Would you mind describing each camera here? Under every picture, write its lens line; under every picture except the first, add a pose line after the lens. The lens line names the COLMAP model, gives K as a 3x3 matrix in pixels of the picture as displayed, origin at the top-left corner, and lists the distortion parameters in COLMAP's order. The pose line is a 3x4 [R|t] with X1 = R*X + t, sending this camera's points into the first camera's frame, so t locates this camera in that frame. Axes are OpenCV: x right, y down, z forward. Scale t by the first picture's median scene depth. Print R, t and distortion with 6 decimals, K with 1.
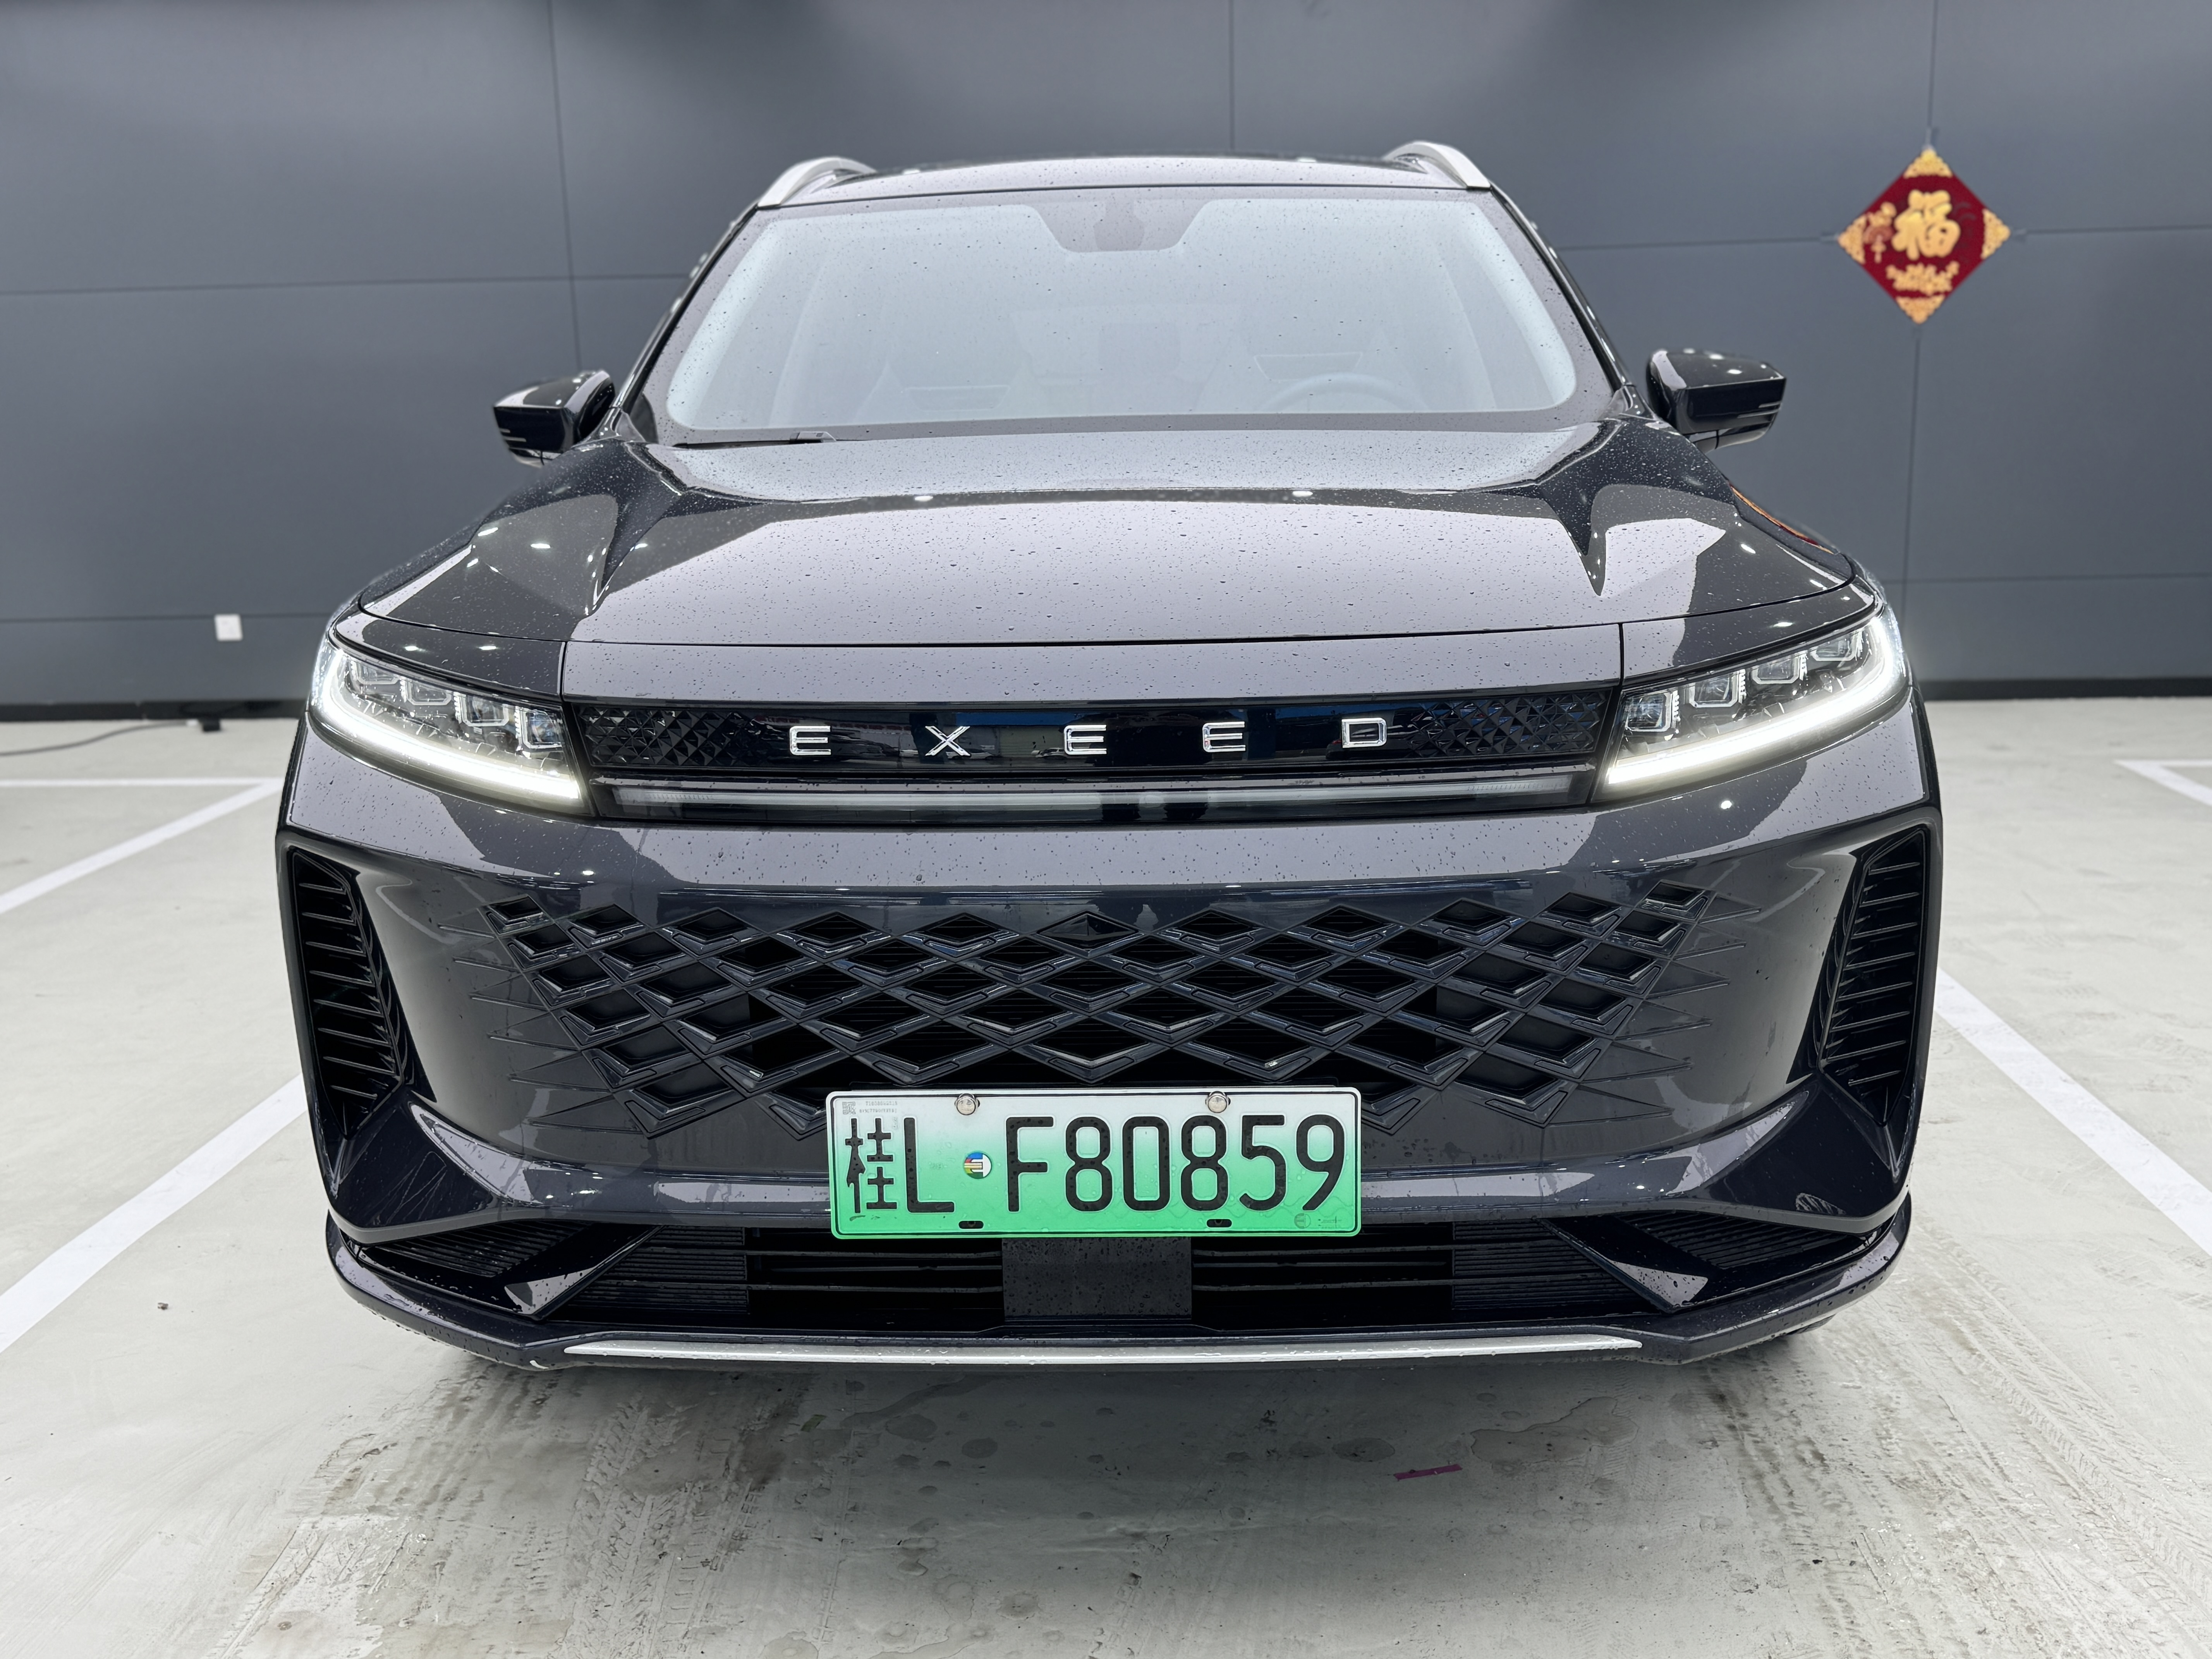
lens RADIAL K [[2074.5, 0, 1029.9], [0, 2074.5, 820.9], [0, 0, 1]] dist [0.089174, 0.000000]
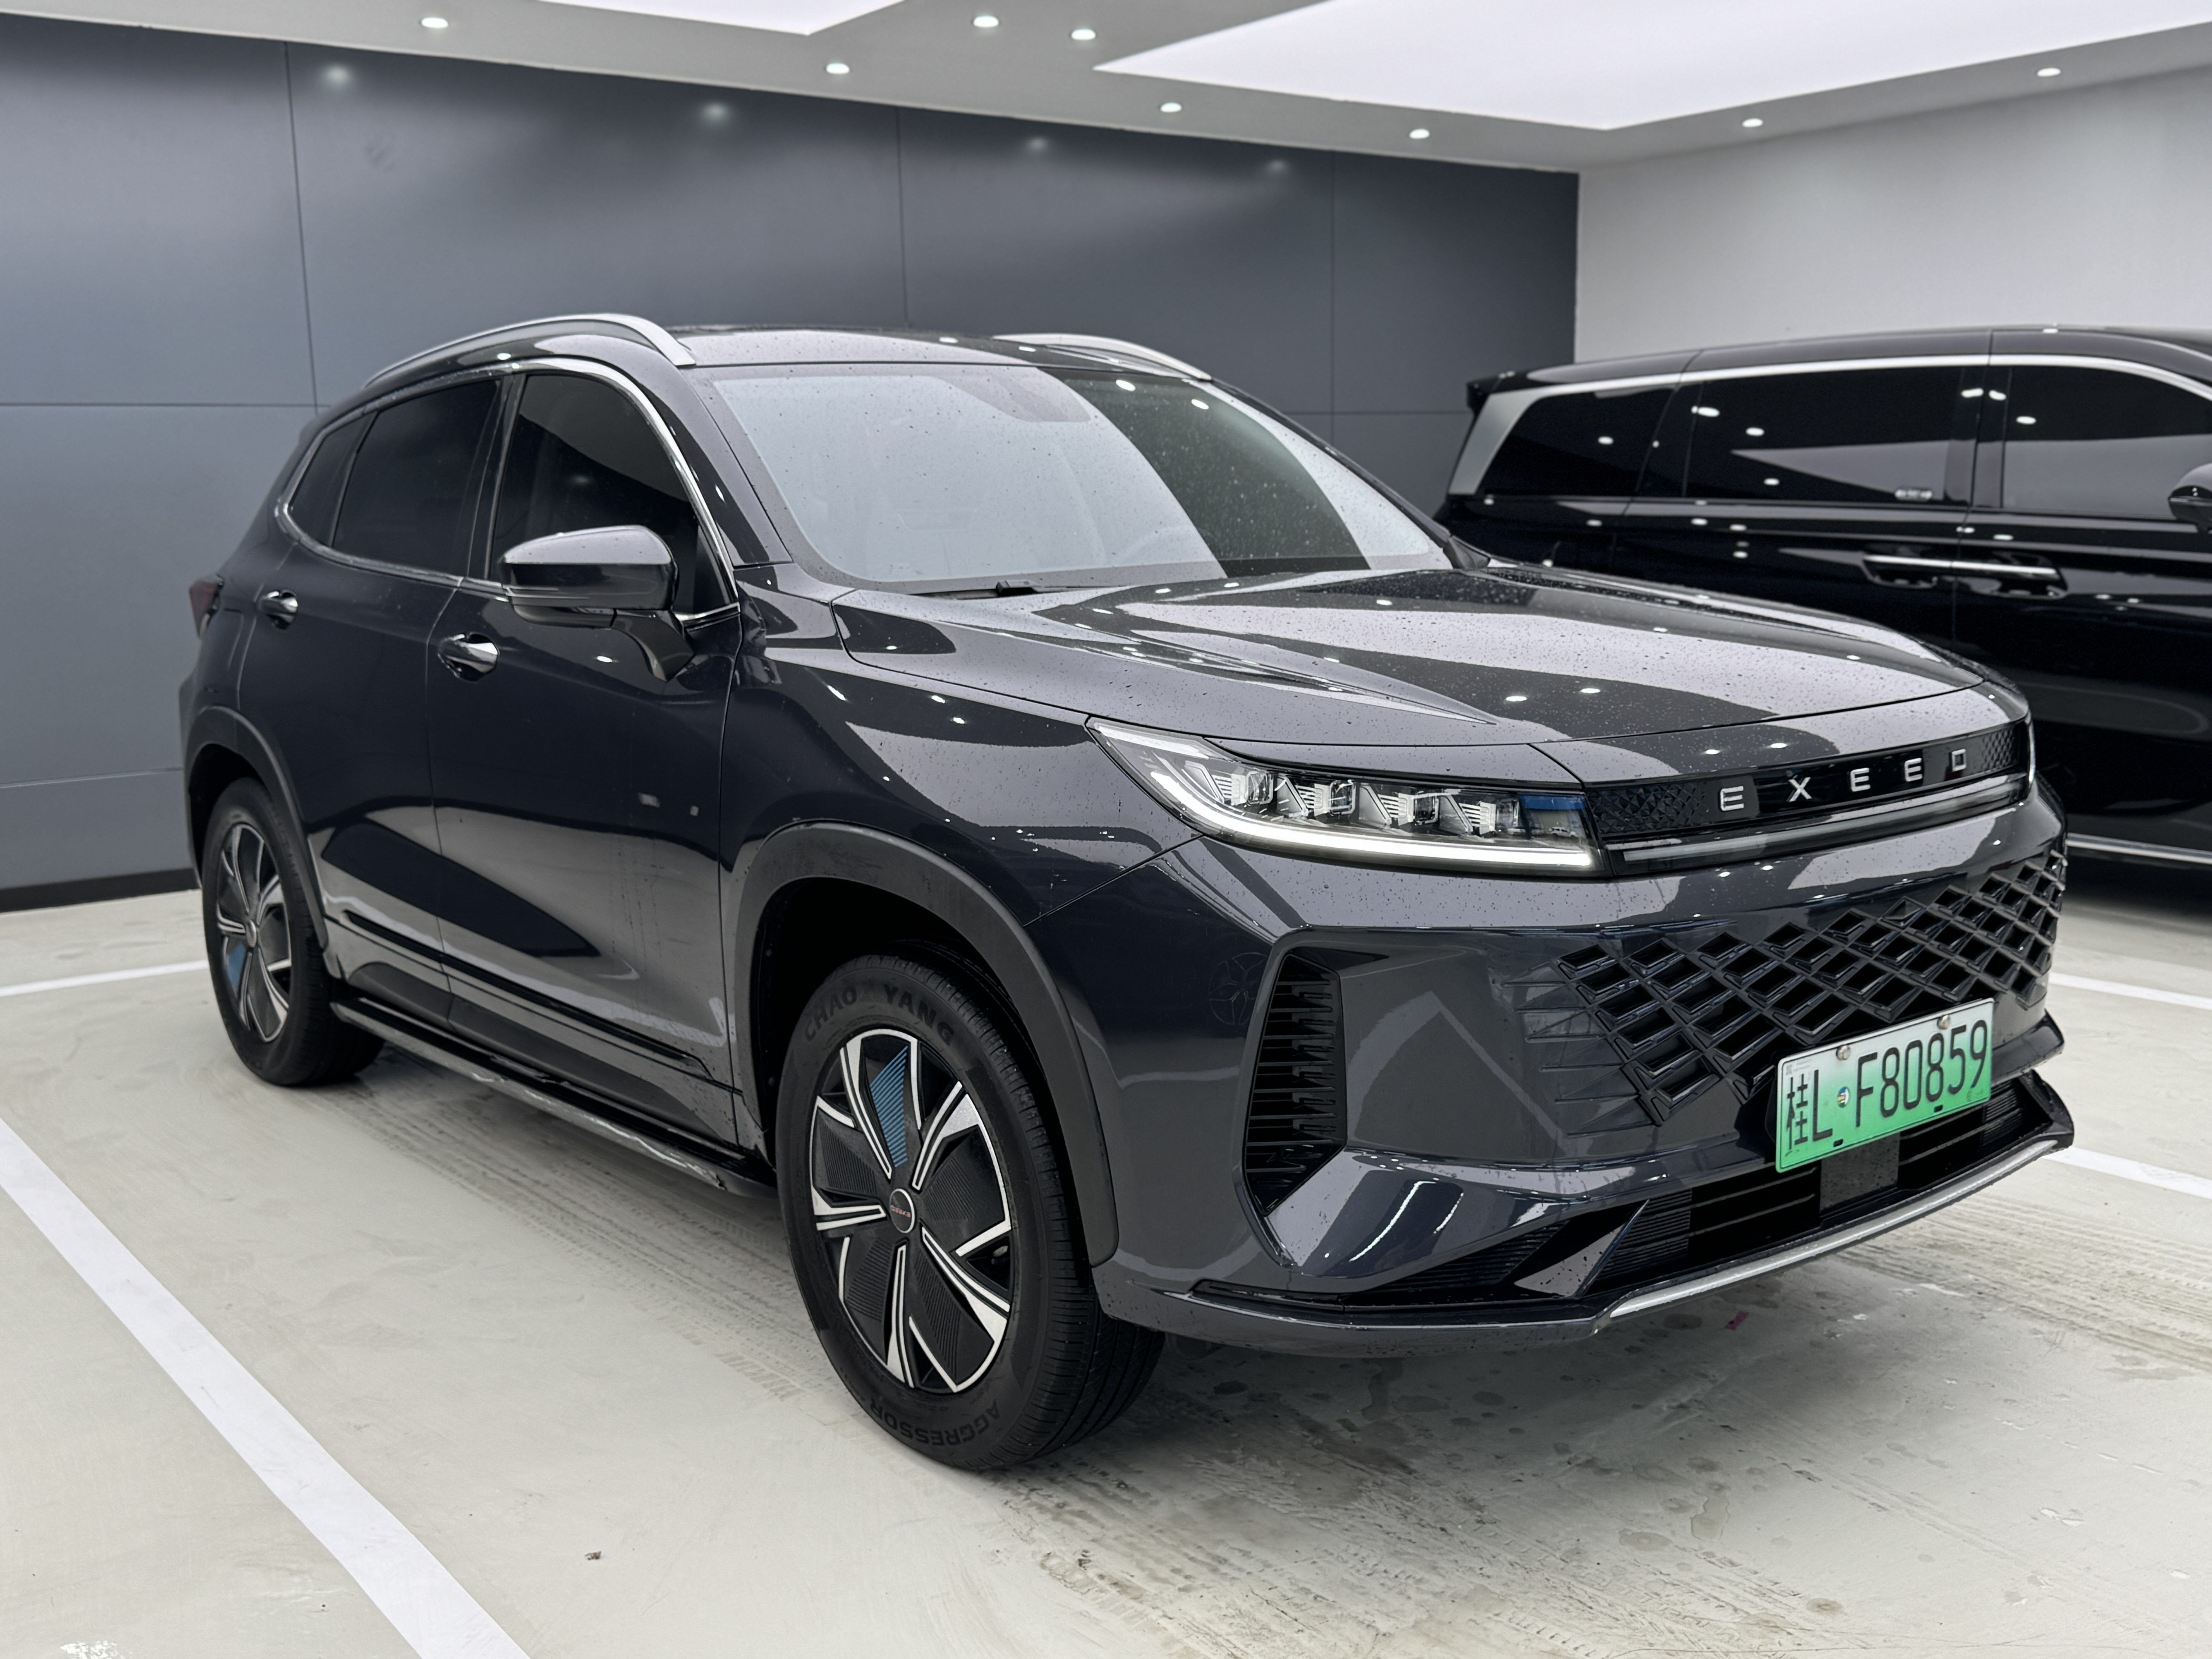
lens RADIAL K [[2074.5, 0, 1089.6], [0, 2074.5, 860.9], [0, 0, 1]] dist [0.089174, 0.000000]
pose [[0.757986, -0.101318, 0.644353, -1.275366], [0.135524, 0.990767, -0.003636, -0.049912], [-0.638036, 0.090082, 0.764719, 0.249141]]
